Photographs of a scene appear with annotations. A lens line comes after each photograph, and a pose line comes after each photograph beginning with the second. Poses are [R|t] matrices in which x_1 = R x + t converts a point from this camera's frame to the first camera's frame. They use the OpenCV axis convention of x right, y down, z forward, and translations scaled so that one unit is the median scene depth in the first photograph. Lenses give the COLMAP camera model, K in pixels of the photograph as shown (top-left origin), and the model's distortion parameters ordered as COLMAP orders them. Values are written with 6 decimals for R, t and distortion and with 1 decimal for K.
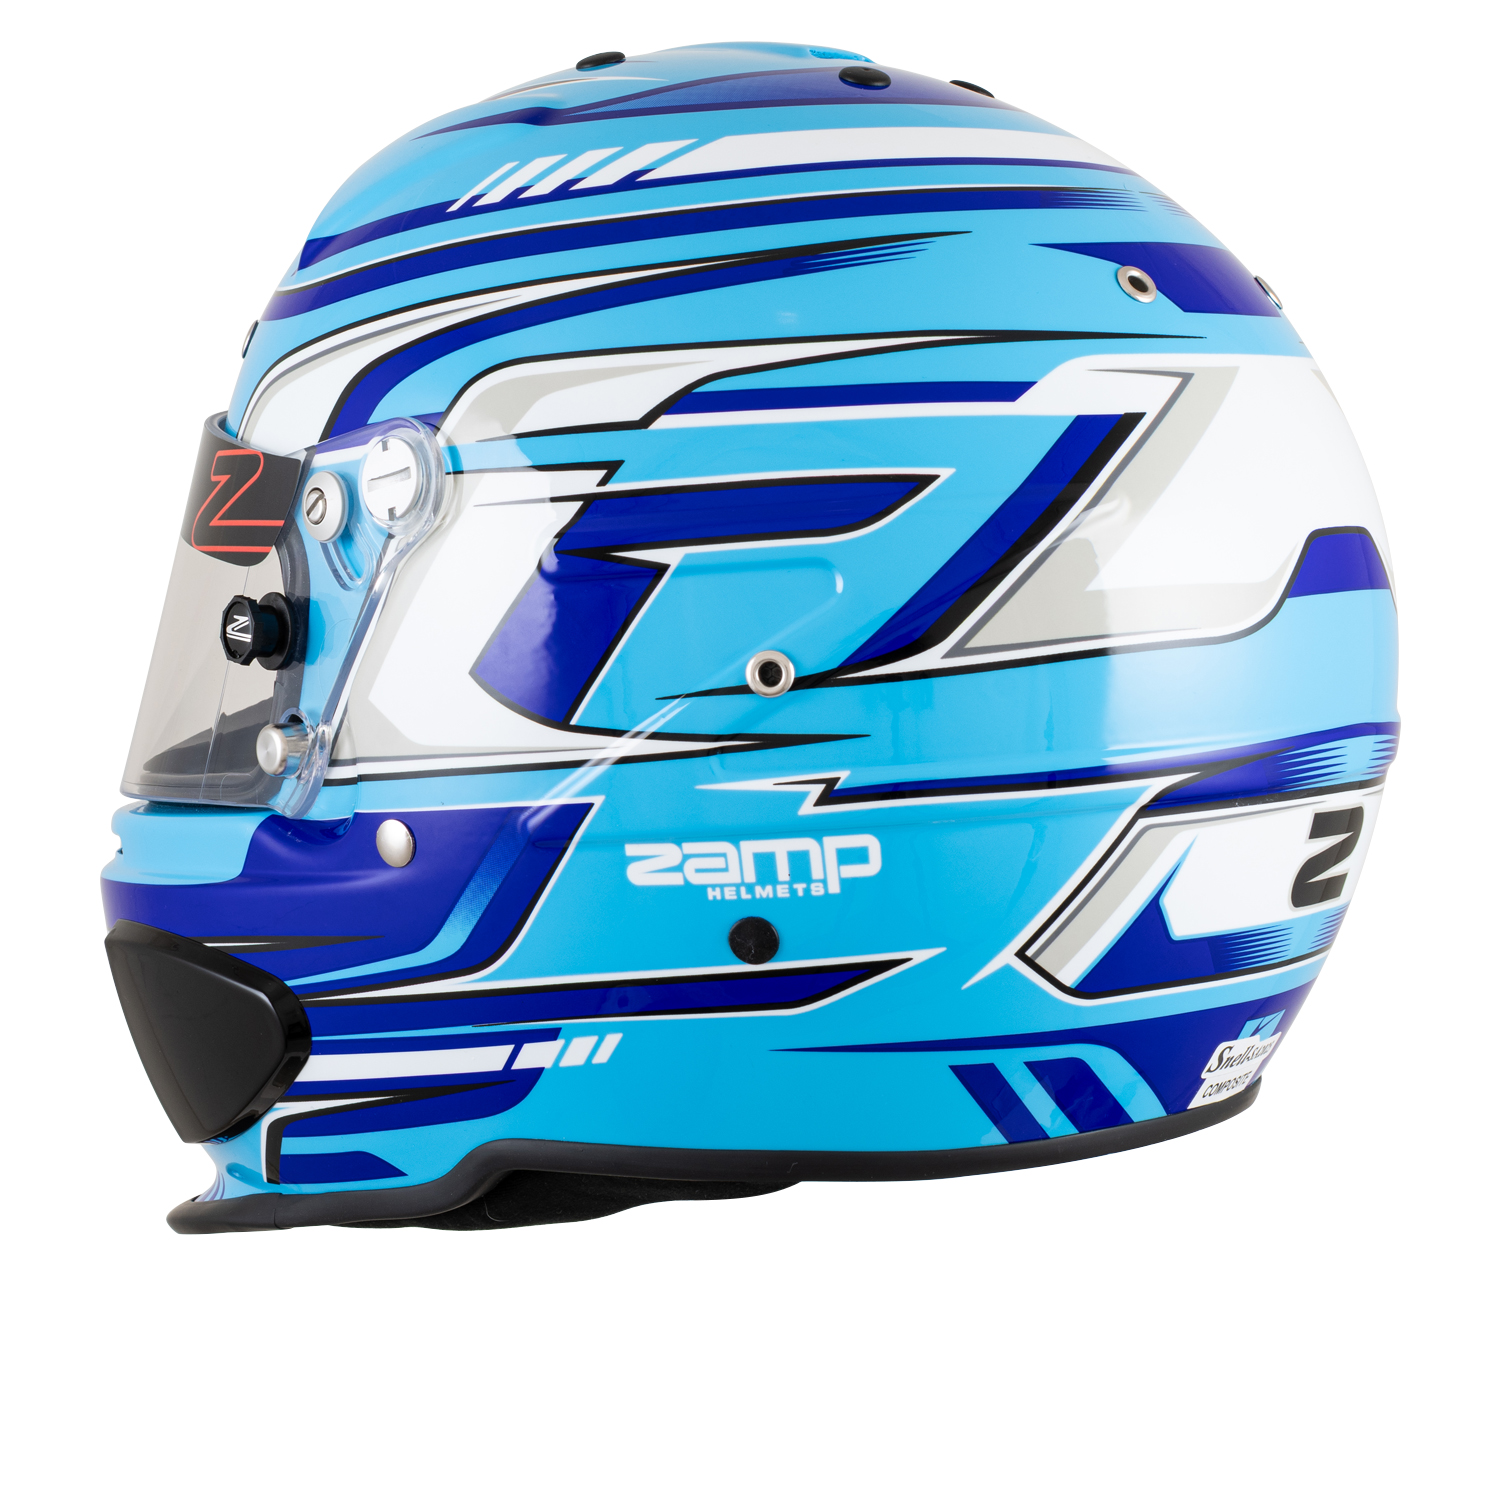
lens RADIAL K [[3958.0, 0, 790.0], [0, 3958.0, 750.1], [0, 0, 1]] dist [0.034699, 0.096569]
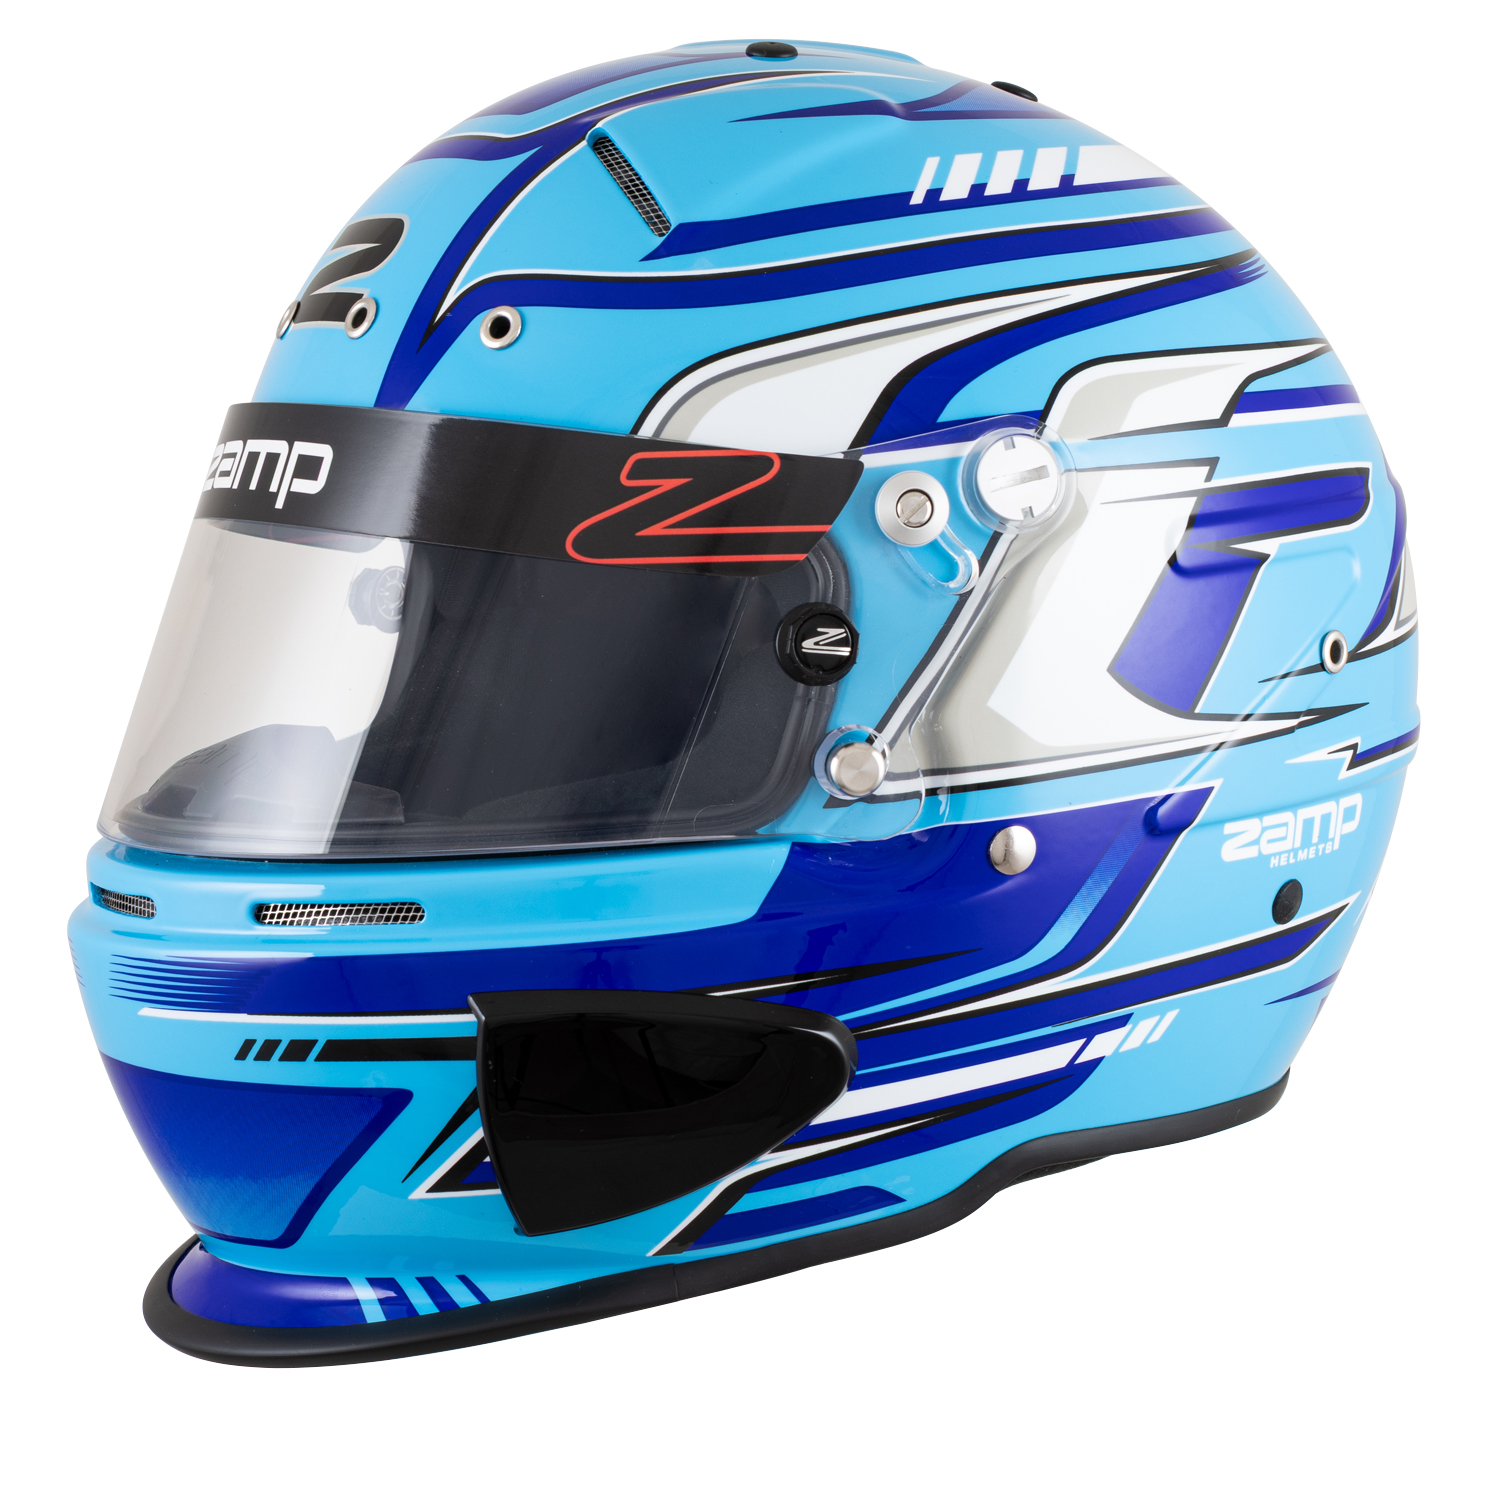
lens RADIAL K [[3958.0, 0, 790.0], [0, 3958.0, 750.1], [0, 0, 1]] dist [0.034699, 0.096569]
pose [[0.497303, -0.069195, 0.864813, -1.003078], [0.072339, 0.996650, 0.038146, -0.043840], [-0.864556, 0.043589, 0.500643, 0.574261]]
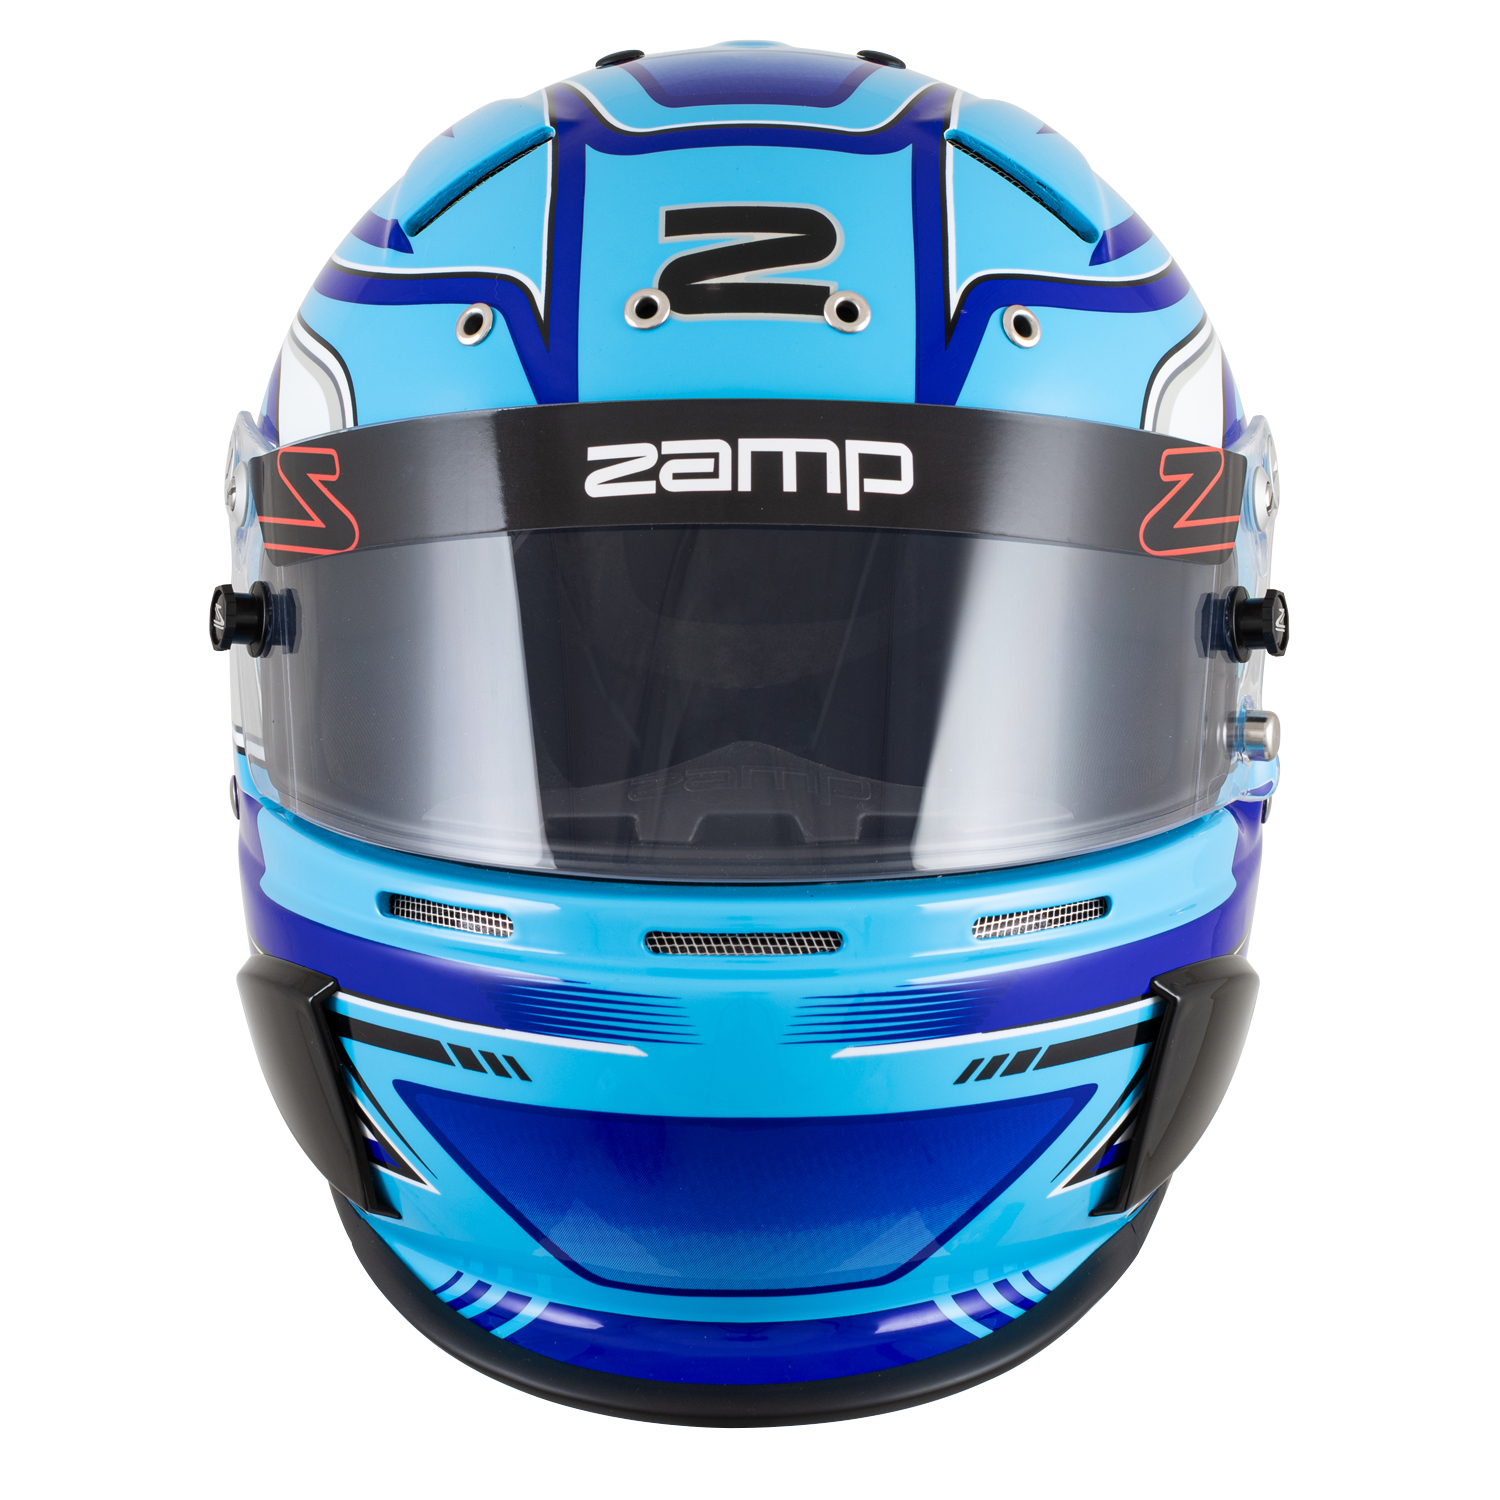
lens RADIAL K [[3958.0, 0, 790.0], [0, 3958.0, 750.1], [0, 0, 1]] dist [0.034699, 0.096569]
pose [[-0.510975, -0.067229, 0.856963, -1.009070], [0.073002, 0.989941, 0.121189, -0.138415], [-0.856490, 0.124485, -0.500927, 1.719053]]
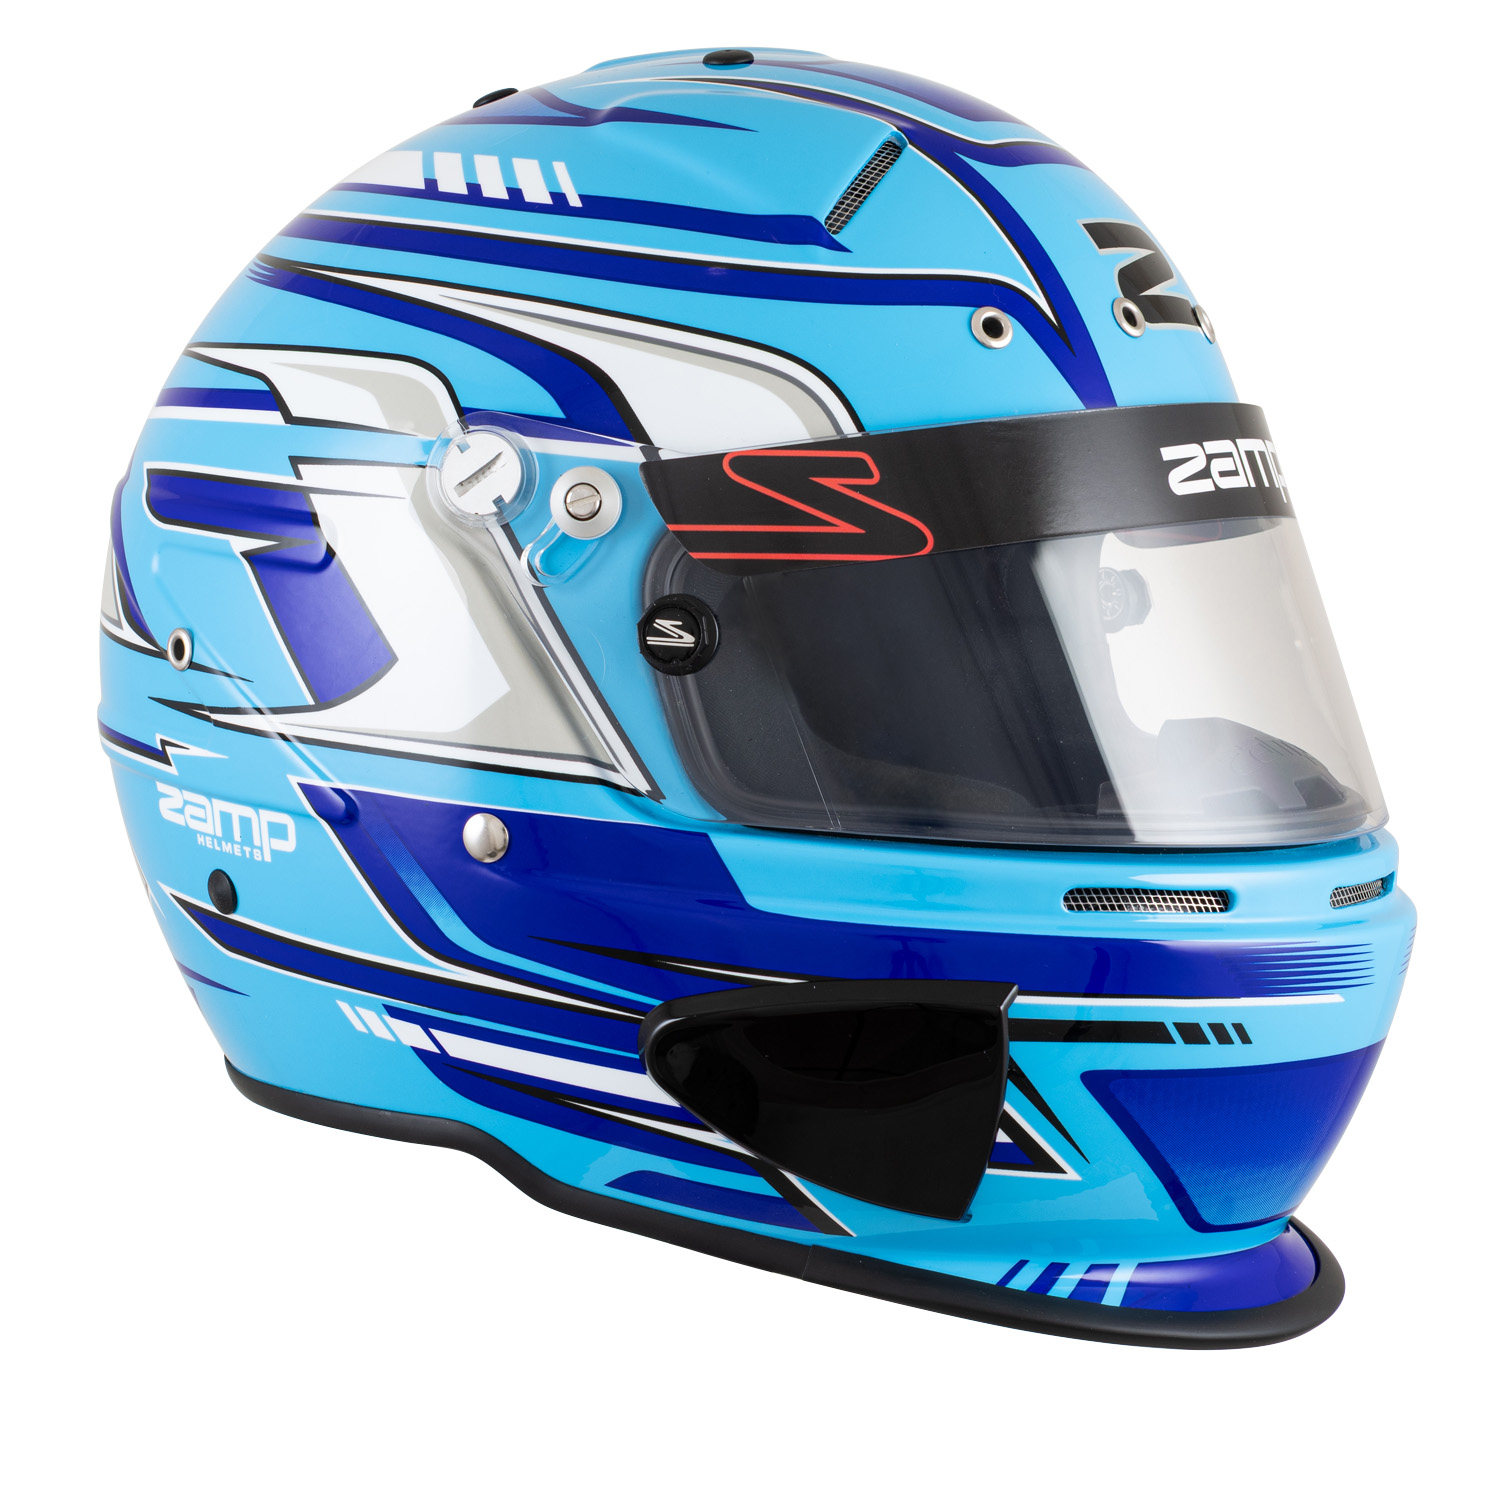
lens RADIAL K [[3958.0, 0, 790.0], [0, 3958.0, 750.1], [0, 0, 1]] dist [0.034699, 0.096569]
pose [[-0.999623, 0.004366, -0.027100, -0.001664], [-0.000193, 0.986126, 0.165998, -0.192252], [0.027448, 0.165941, -0.985754, 2.301123]]
